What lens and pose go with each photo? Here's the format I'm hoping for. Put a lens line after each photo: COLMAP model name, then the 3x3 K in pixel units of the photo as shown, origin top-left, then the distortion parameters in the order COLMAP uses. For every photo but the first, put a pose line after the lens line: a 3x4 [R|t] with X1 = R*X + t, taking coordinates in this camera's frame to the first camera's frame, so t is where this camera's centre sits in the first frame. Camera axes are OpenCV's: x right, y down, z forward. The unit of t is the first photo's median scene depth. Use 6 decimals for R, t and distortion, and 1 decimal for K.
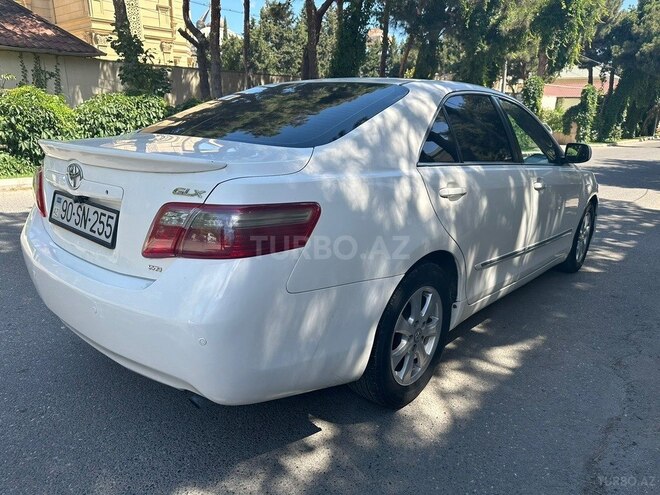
lens RADIAL K [[455.5, 0, 334.2], [0, 455.5, 246.8], [0, 0, 1]] dist [0.028613, -0.031090]
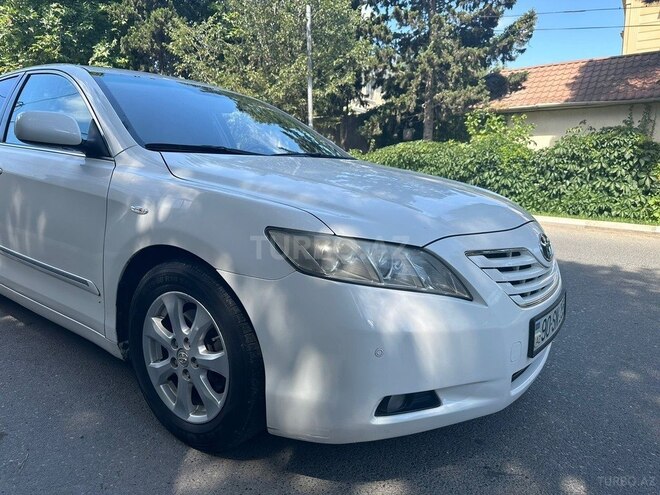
lens RADIAL K [[461.5, 0, 330.0], [0, 461.5, 247.5], [0, 0, 1]] dist [0.024942, -0.033445]
pose [[0.091226, 0.147206, -0.984890, 0.402185], [-0.285393, 0.951393, 0.115765, -0.081397], [0.954059, 0.270520, 0.128804, 0.457691]]
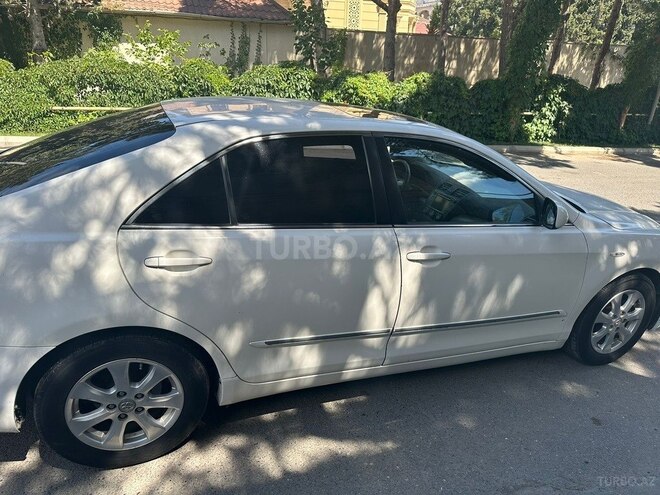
lens RADIAL K [[461.5, 0, 330.0], [0, 461.5, 247.5], [0, 0, 1]] dist [0.024942, -0.033445]
pose [[0.880634, 0.195894, -0.431403, 0.190995], [-0.160600, 0.980038, 0.117185, -0.063801], [0.445748, -0.033914, 0.894516, 0.074826]]
